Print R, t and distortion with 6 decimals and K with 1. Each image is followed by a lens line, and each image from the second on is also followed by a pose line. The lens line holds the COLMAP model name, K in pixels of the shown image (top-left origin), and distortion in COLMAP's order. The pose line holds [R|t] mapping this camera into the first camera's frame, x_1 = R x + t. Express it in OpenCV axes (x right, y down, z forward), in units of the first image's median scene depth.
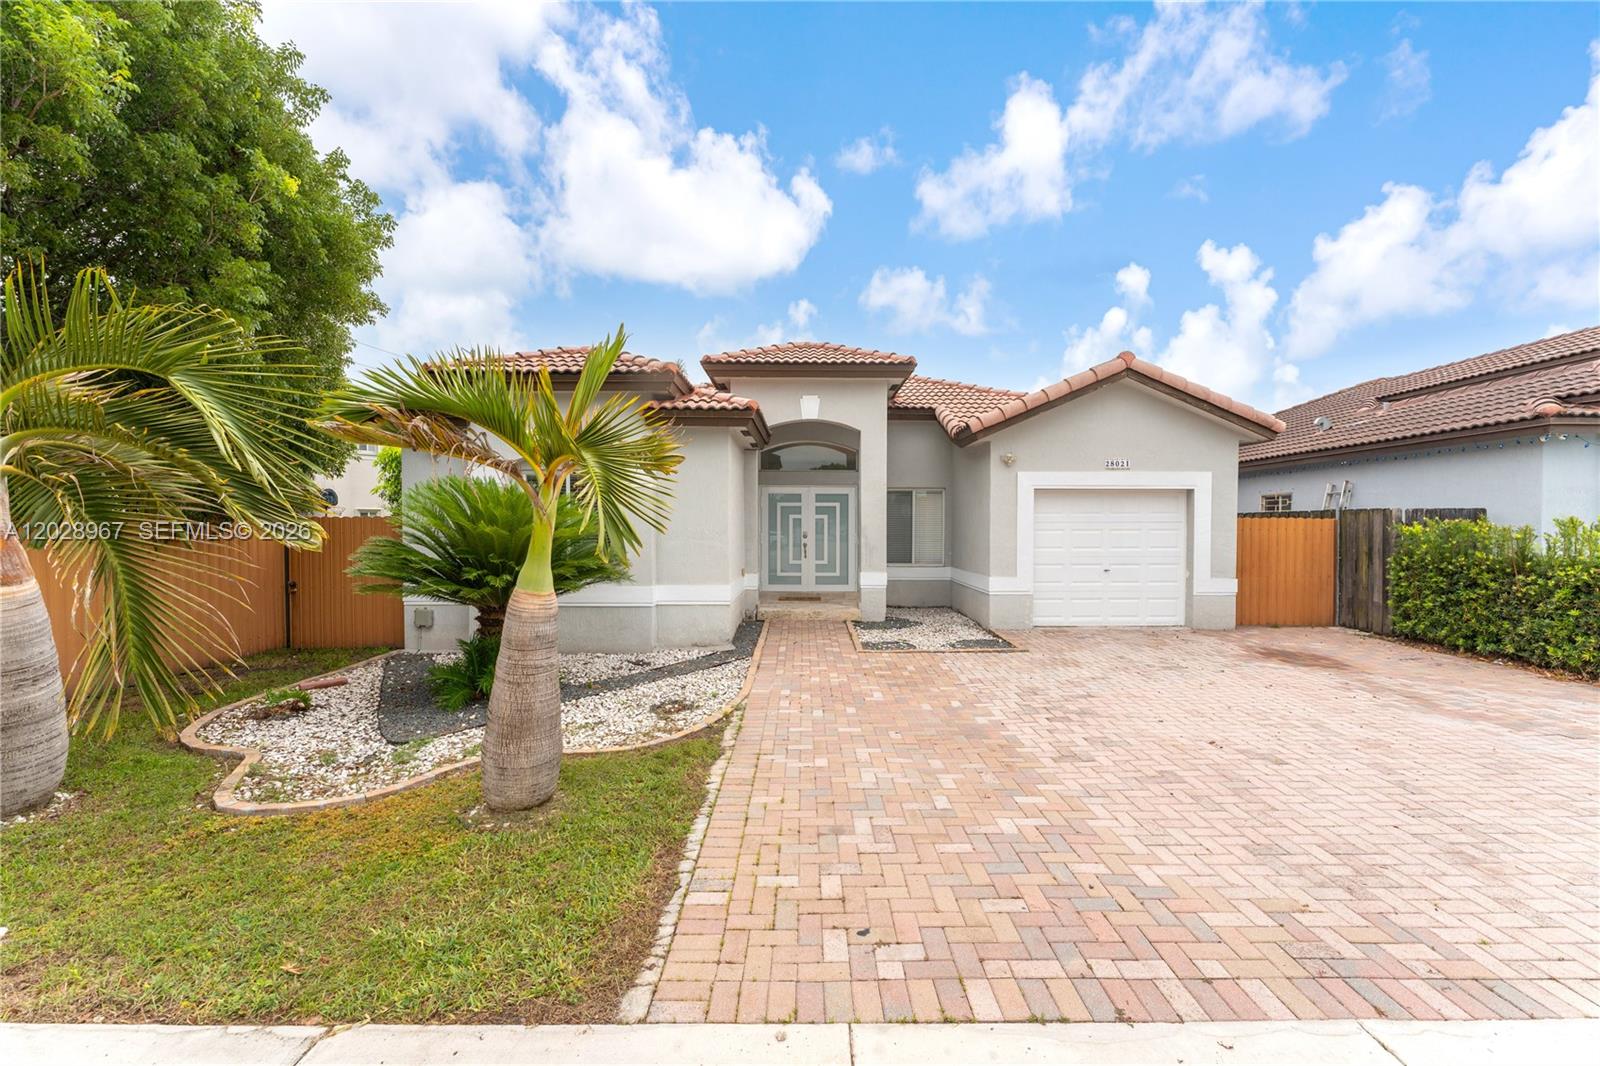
lens RADIAL K [[653.5, 0, 792.4], [0, 653.5, 545.1], [0, 0, 1]] dist [-0.001368, 0.000104]
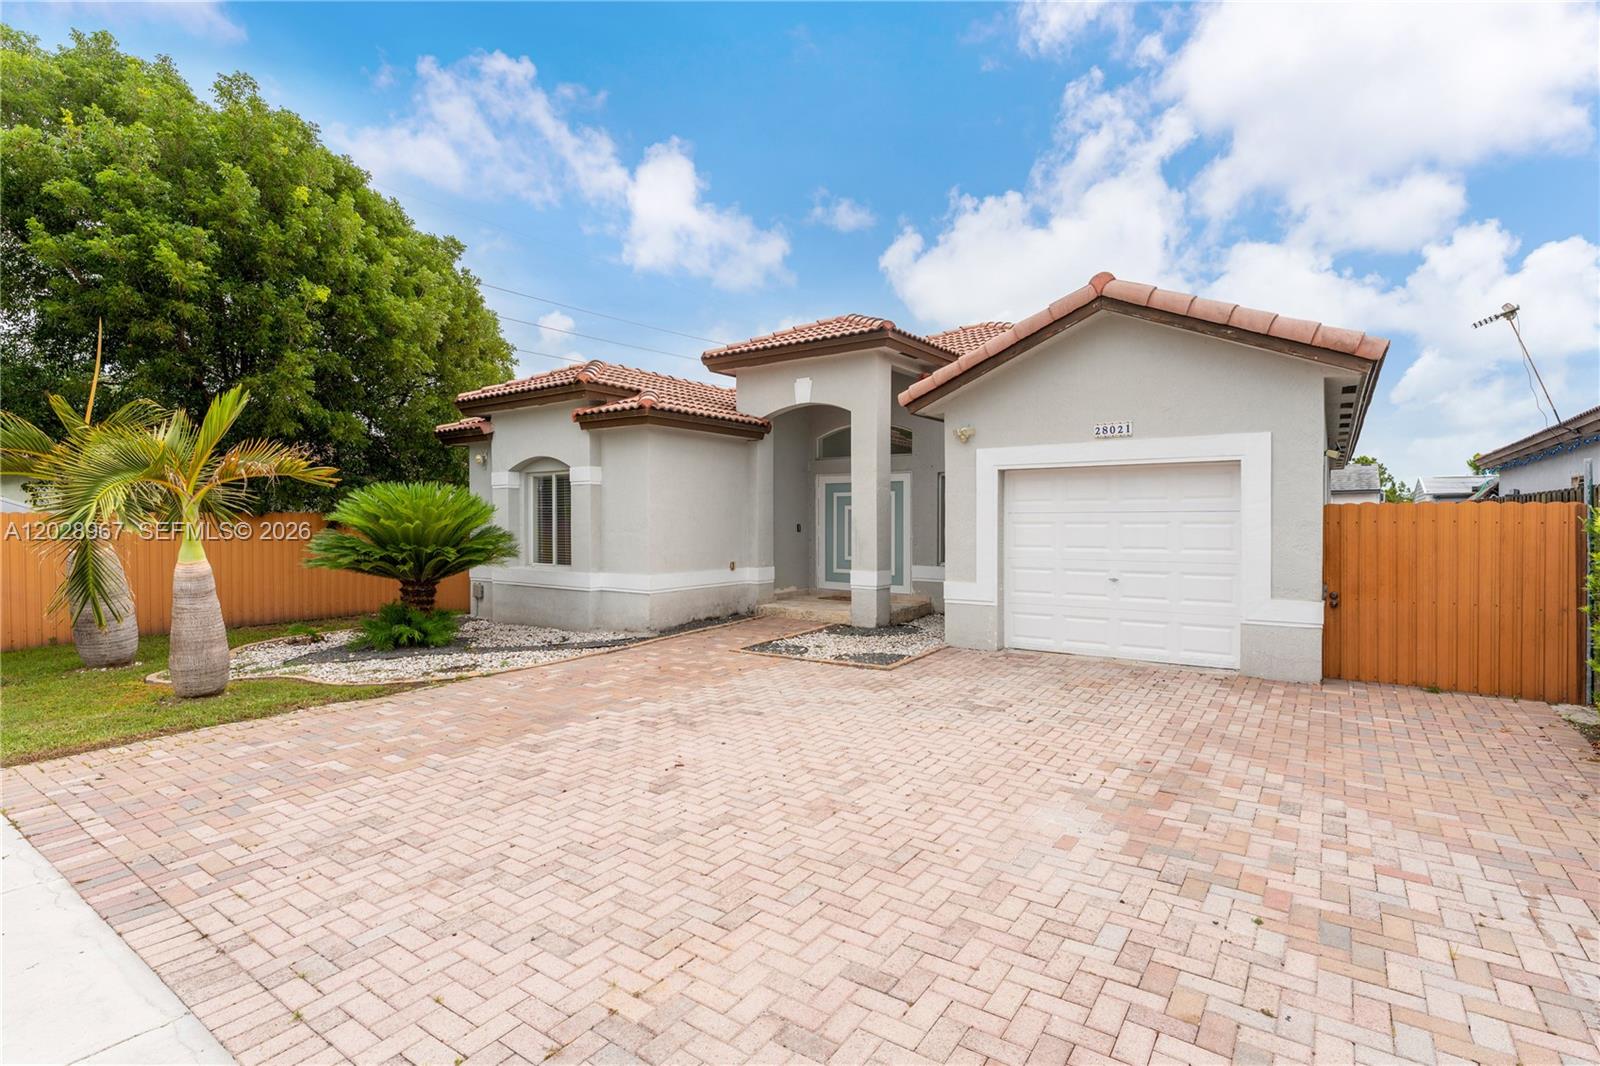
lens RADIAL K [[753.3, 0, 800.0], [0, 753.3, 533.0], [0, 0, 1]] dist [-0.002054, 0.000183]
pose [[0.815373, 0.008480, -0.578873, 0.801422], [-0.013309, 0.999903, -0.004098, -0.004674], [0.578783, 0.011046, 0.815407, 0.156482]]
